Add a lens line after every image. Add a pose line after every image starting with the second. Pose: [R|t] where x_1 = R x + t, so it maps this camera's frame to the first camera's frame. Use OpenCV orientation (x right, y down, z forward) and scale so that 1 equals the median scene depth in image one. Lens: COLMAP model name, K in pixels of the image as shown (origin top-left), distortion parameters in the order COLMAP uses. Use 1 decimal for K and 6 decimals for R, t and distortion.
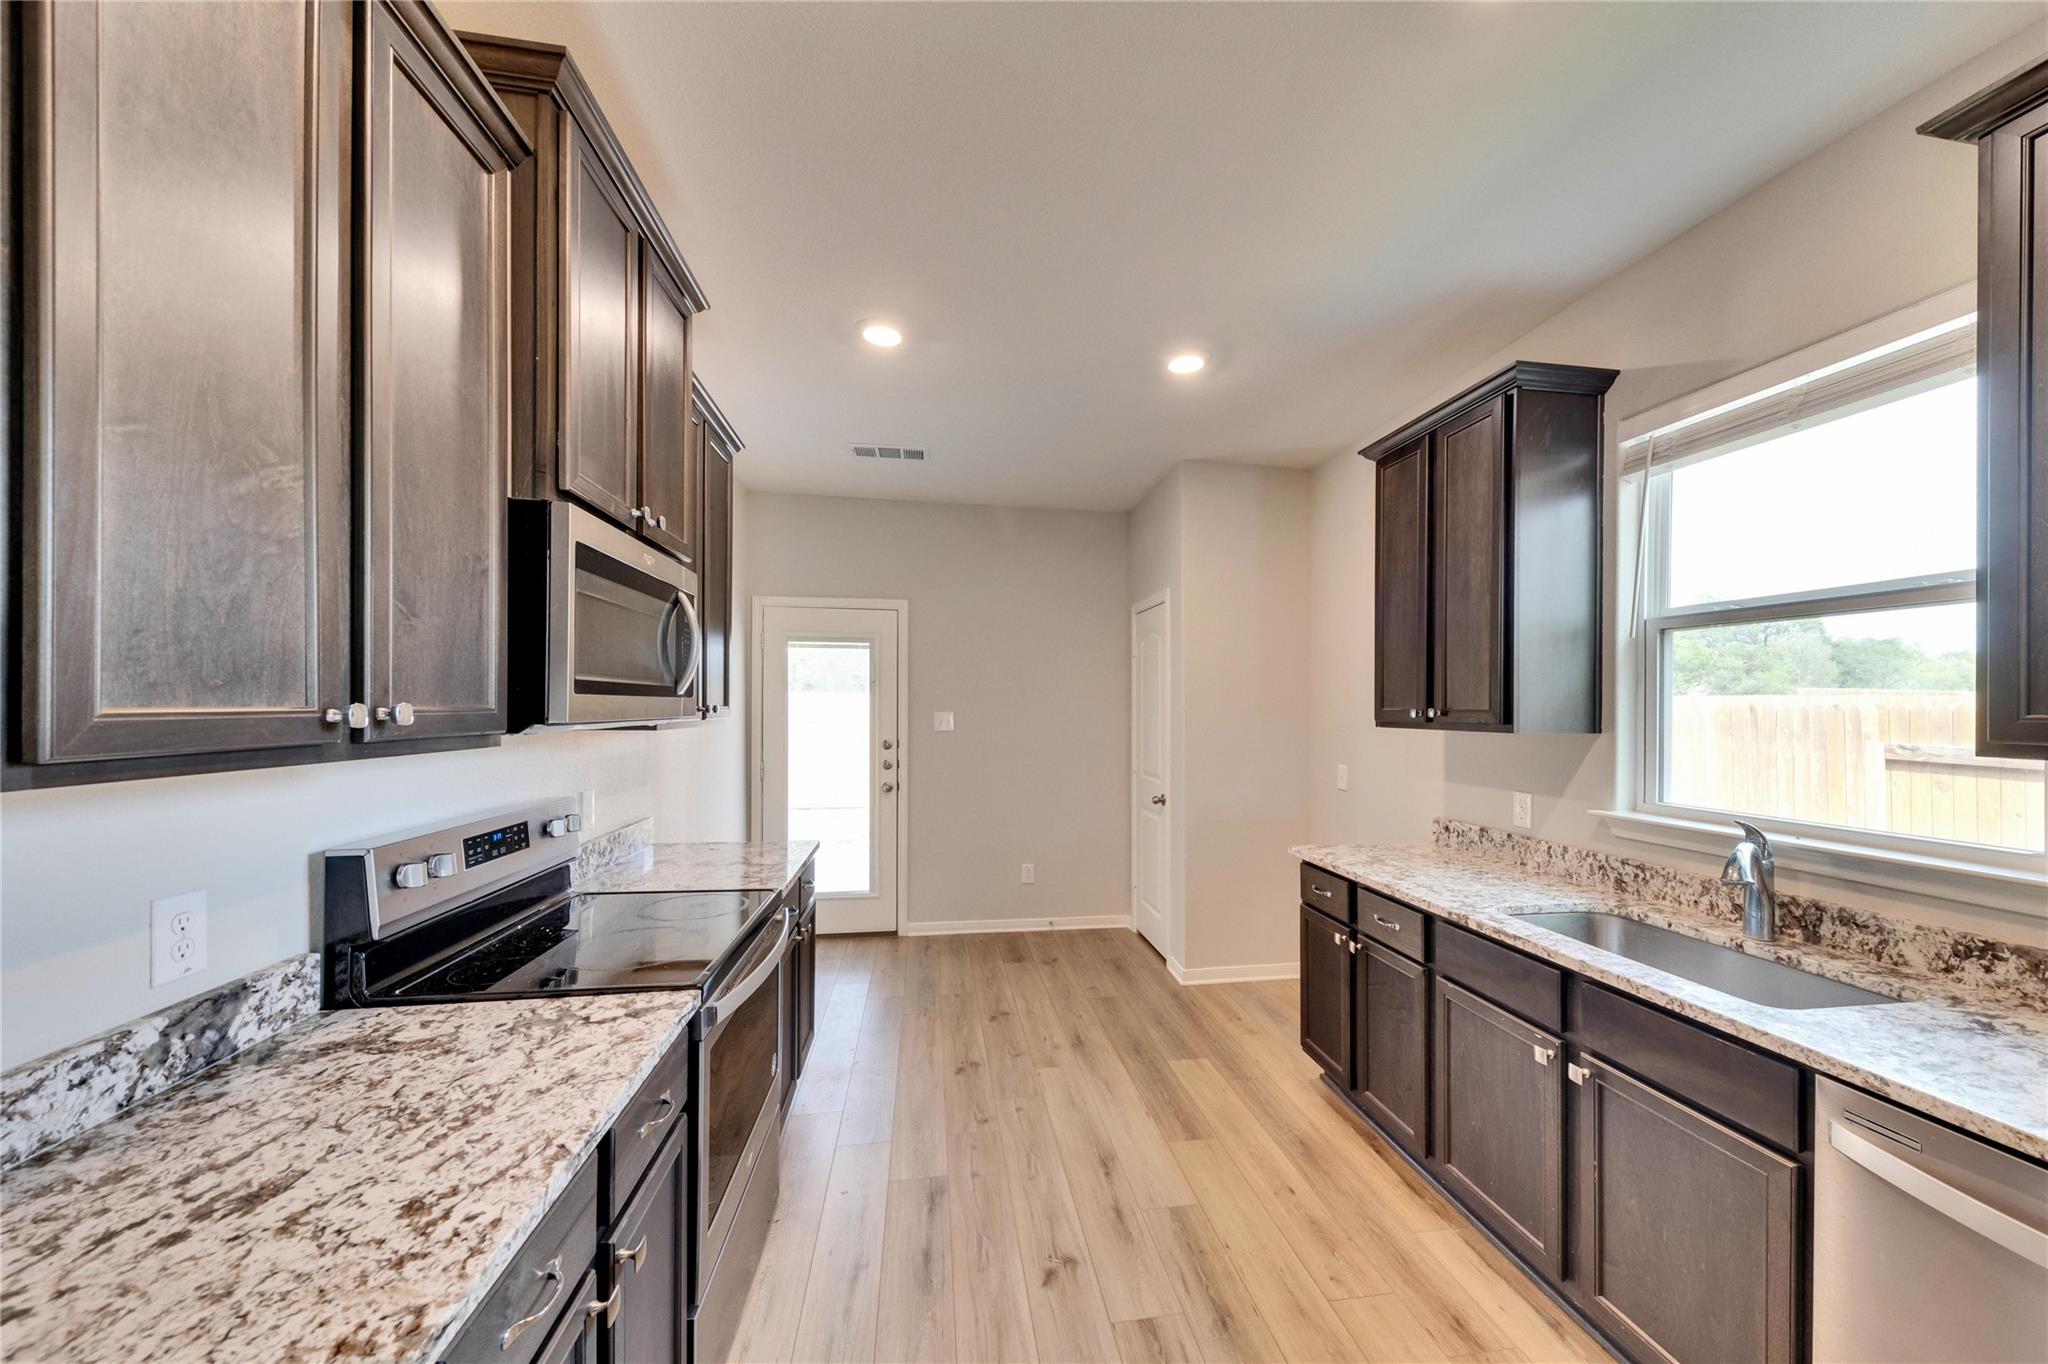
lens RADIAL K [[728.2, 0, 1040.9], [0, 728.2, 709.0], [0, 0, 1]] dist [0.002145, -0.003013]
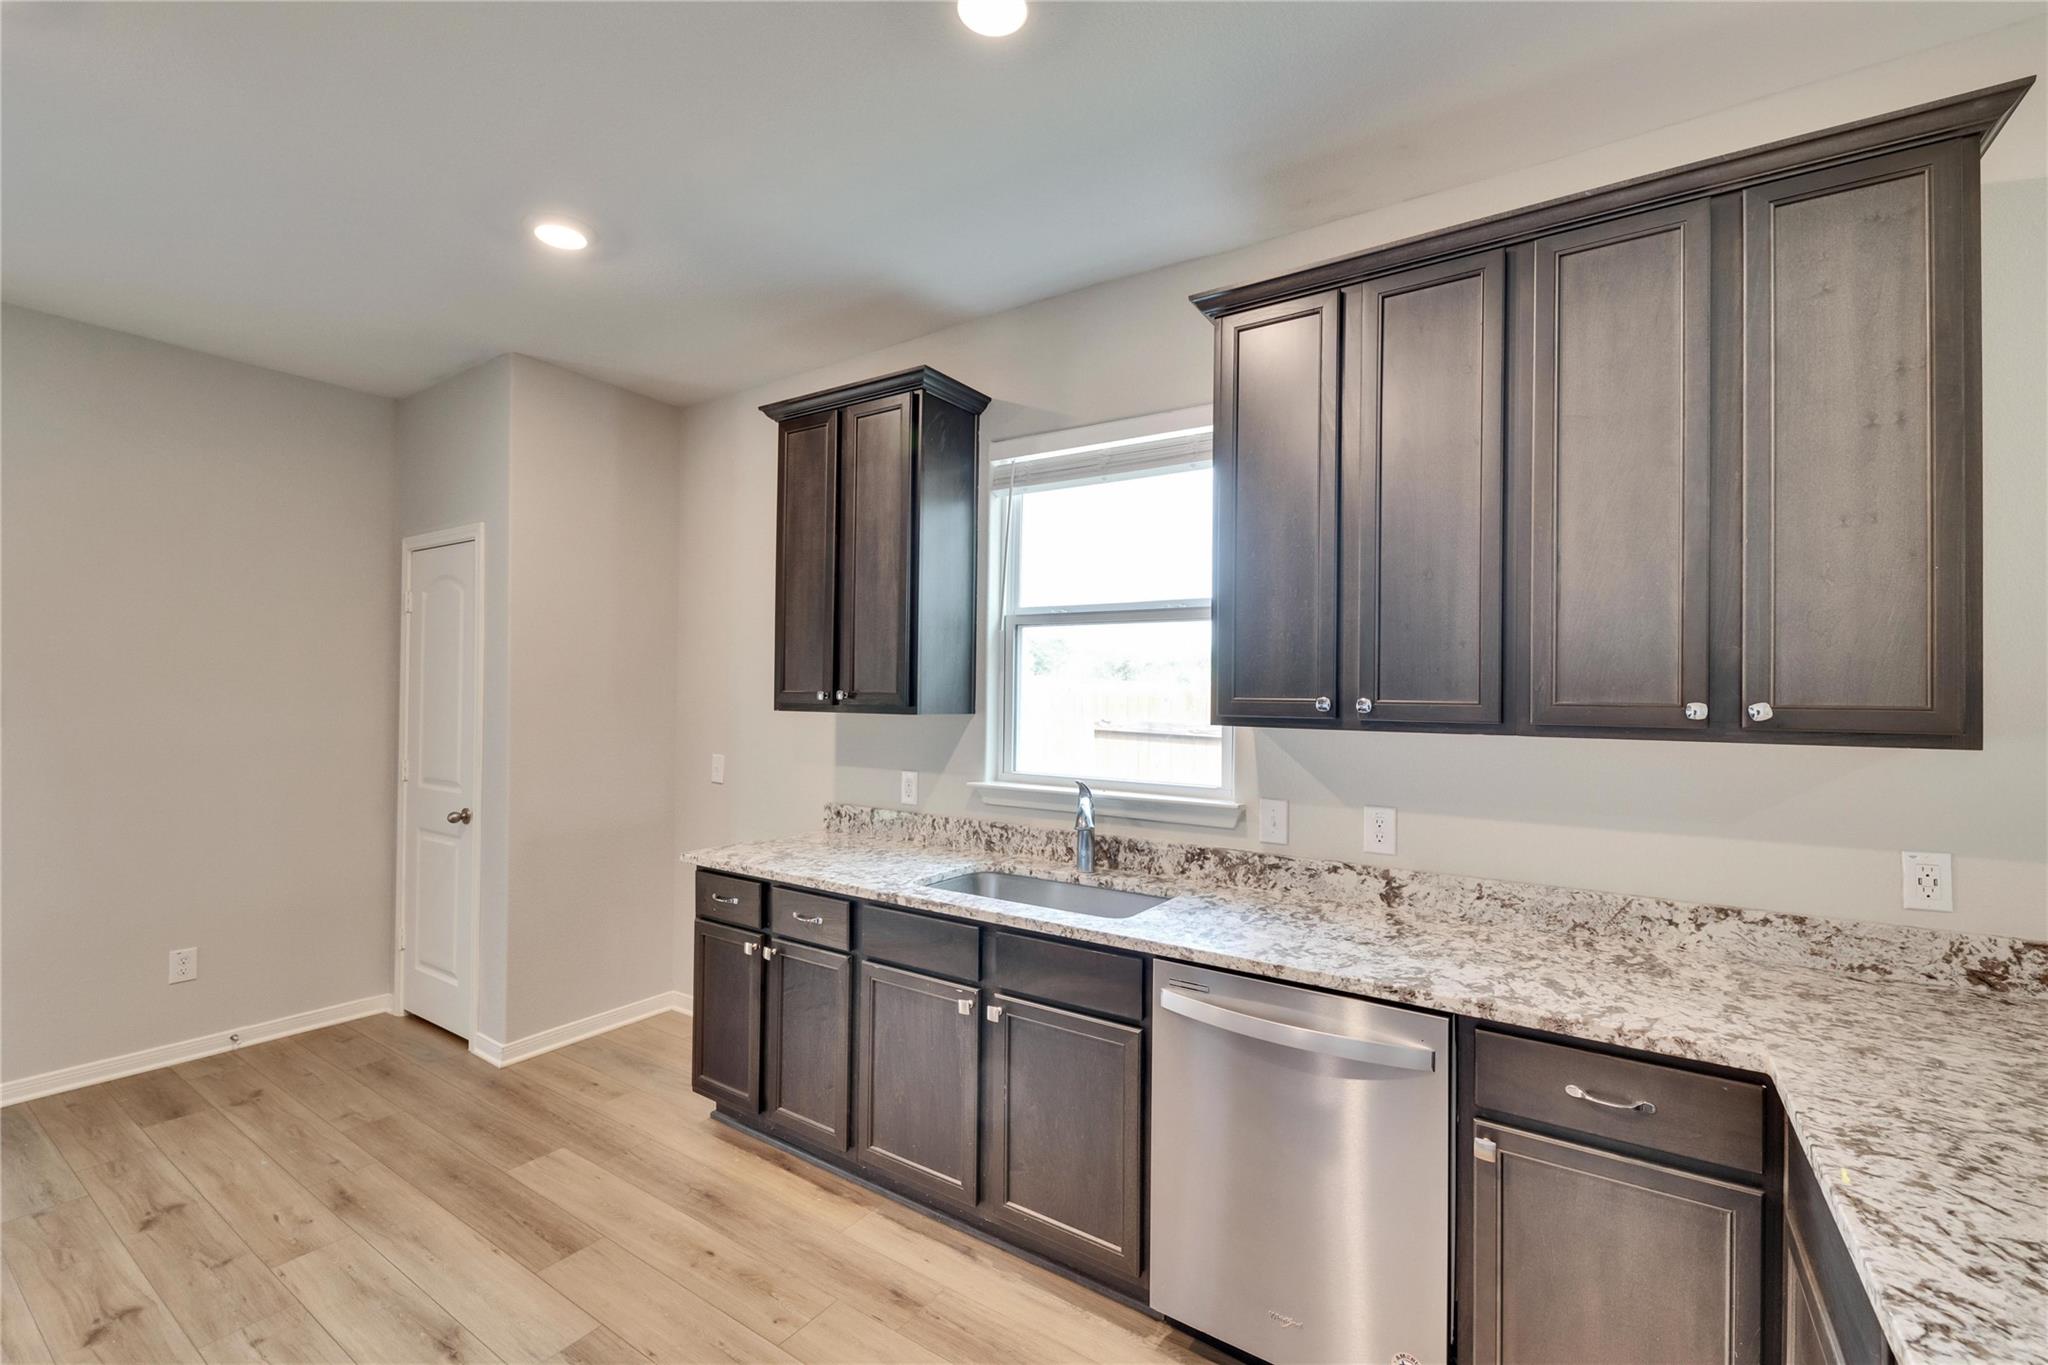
lens RADIAL K [[857.5, 0, 1037.9], [0, 857.5, 685.5], [0, 0, 1]] dist [0.007116, -0.006150]
pose [[0.669331, 0.010122, 0.742895, -0.195645], [-0.006510, 0.999949, -0.007759, -0.000940], [-0.742936, 0.000357, 0.669363, 0.047242]]
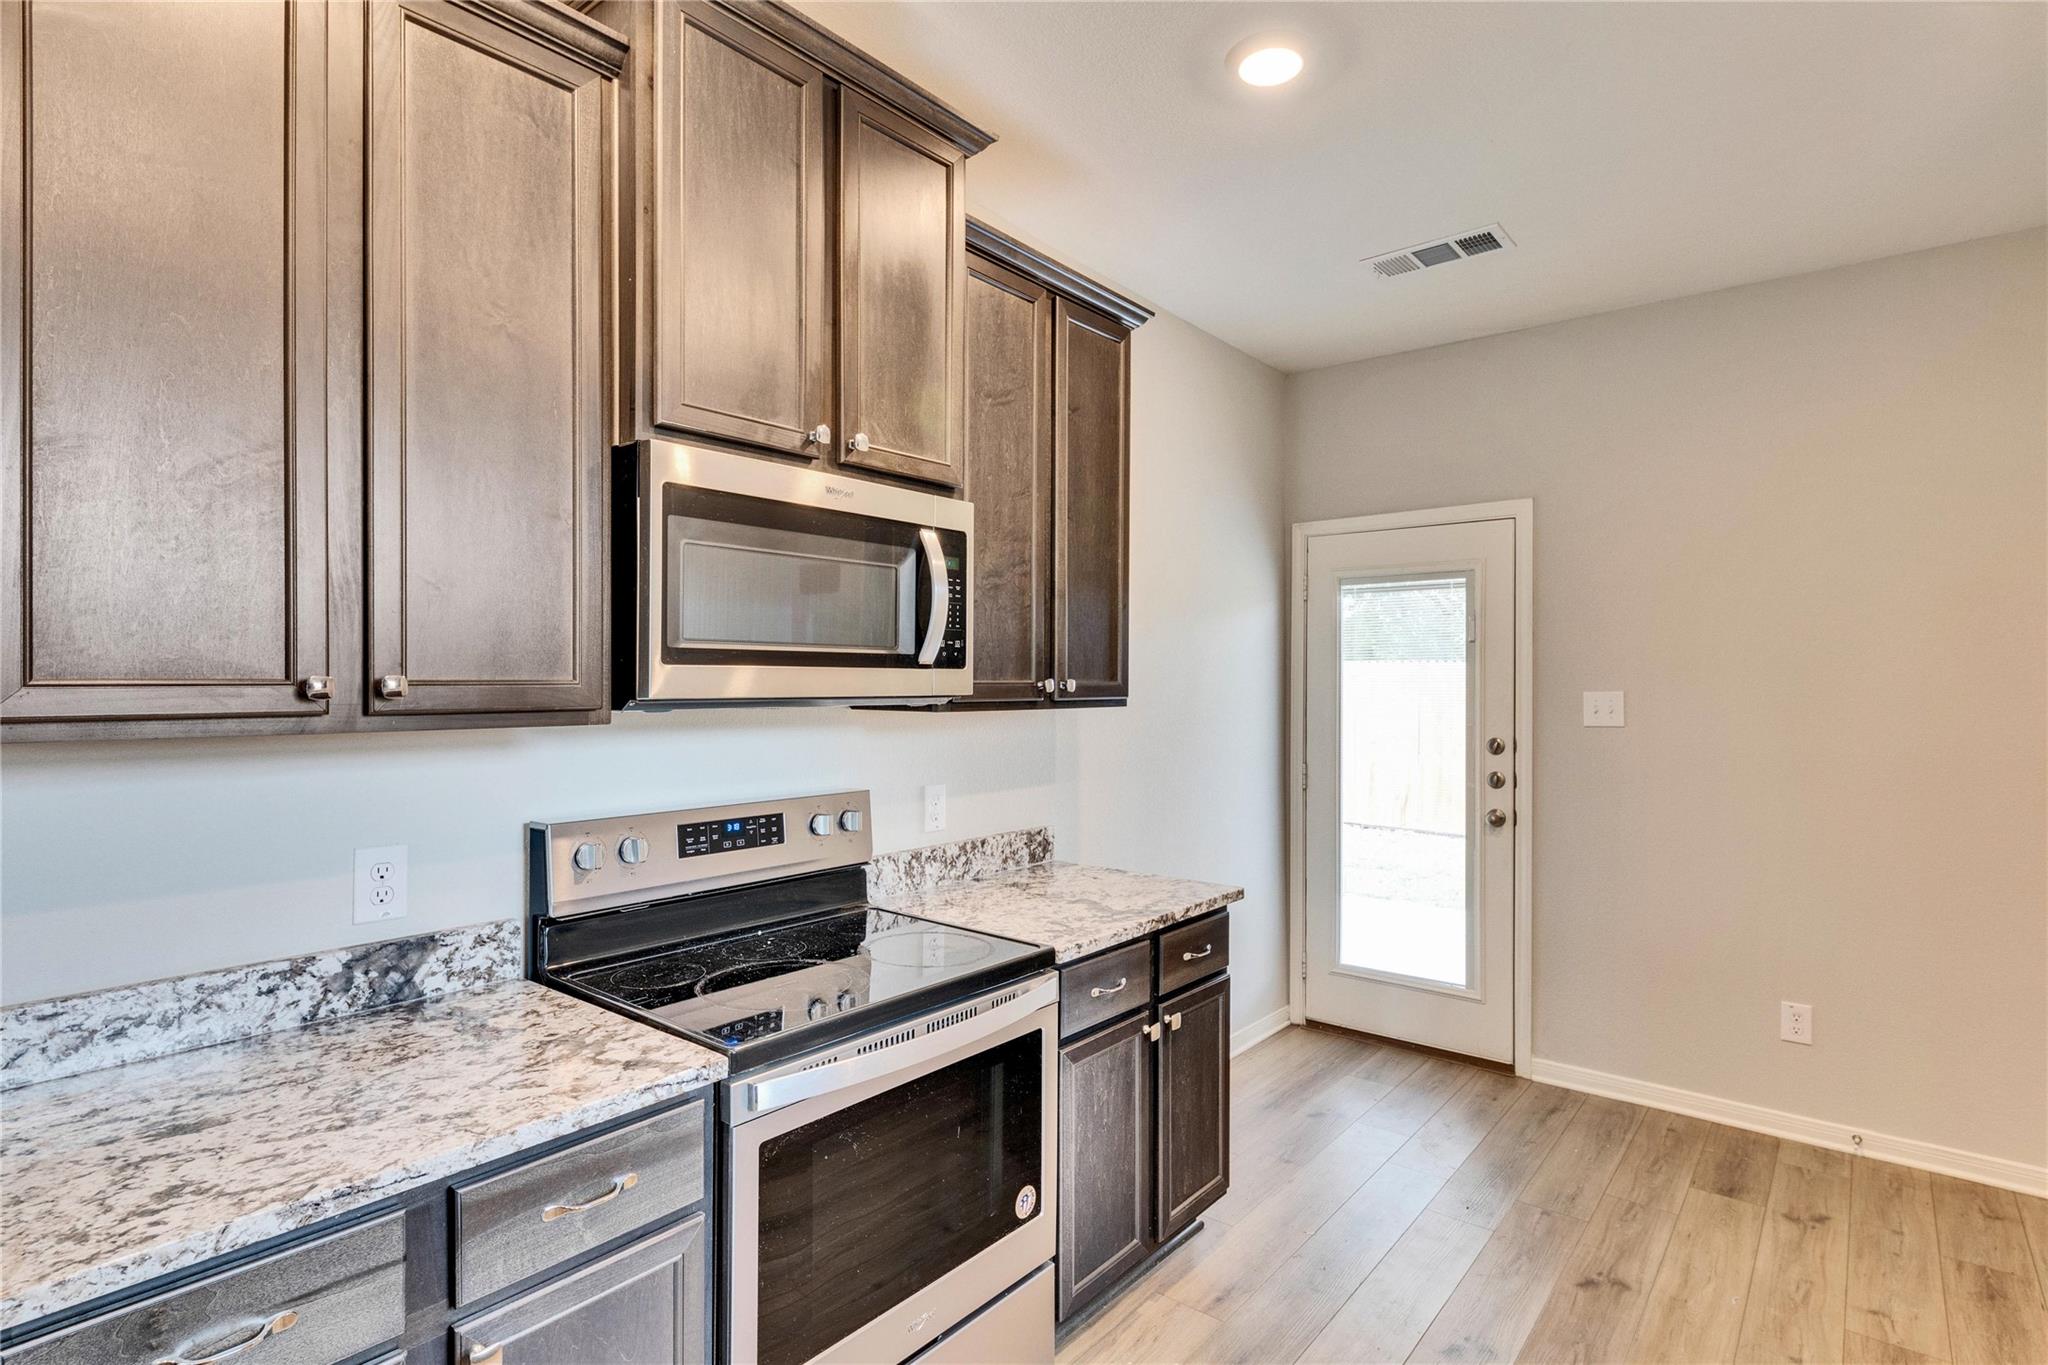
lens RADIAL K [[1017.3, 0, 1024.0], [0, 1017.3, 682.5], [0, 0, 1]] dist [0.015274, -0.010569]
pose [[0.663479, -0.004936, -0.748179, 0.406738], [0.000035, 0.999978, -0.006566, 0.006229], [0.748195, 0.004330, 0.663465, 0.415861]]
